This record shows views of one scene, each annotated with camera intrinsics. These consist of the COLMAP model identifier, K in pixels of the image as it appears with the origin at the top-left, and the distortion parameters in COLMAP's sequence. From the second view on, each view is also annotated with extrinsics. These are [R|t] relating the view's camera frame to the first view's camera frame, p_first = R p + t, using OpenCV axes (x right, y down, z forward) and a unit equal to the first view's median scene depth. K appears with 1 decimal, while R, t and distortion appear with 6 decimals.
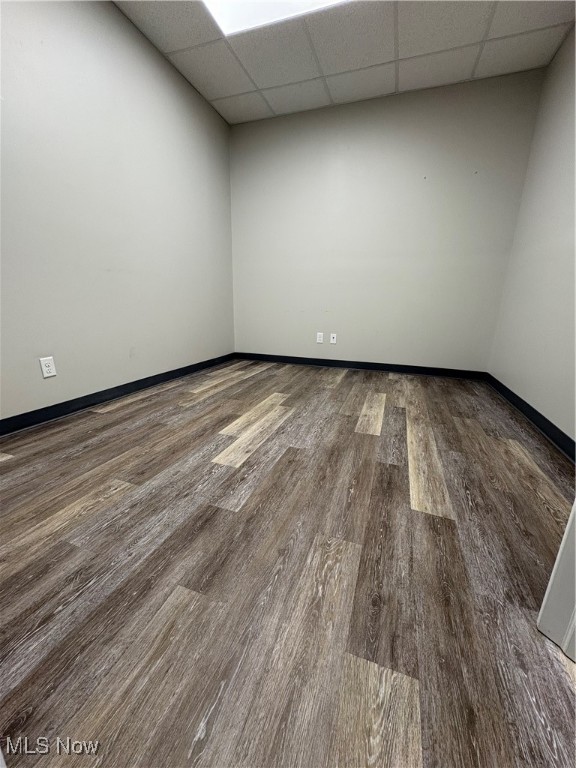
lens RADIAL K [[308.0, 0, 284.3], [0, 308.0, 382.5], [0, 0, 1]] dist [-0.000719, 0.000195]
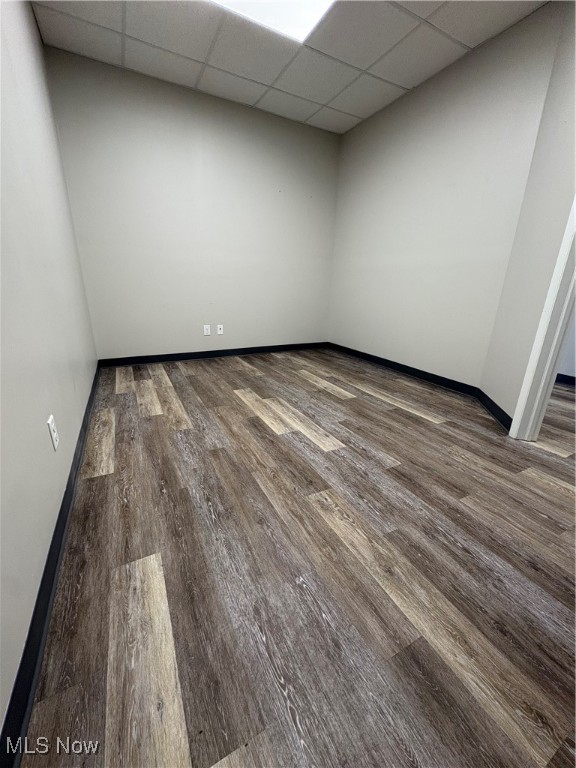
lens RADIAL K [[308.0, 0, 292.5], [0, 308.0, 382.5], [0, 0, 1]] dist [-0.000719, 0.000195]
pose [[0.666846, -0.229947, 0.708831, -0.880121], [0.176000, 0.972890, 0.150033, -0.159001], [-0.724114, 0.024705, 0.689238, 0.223100]]
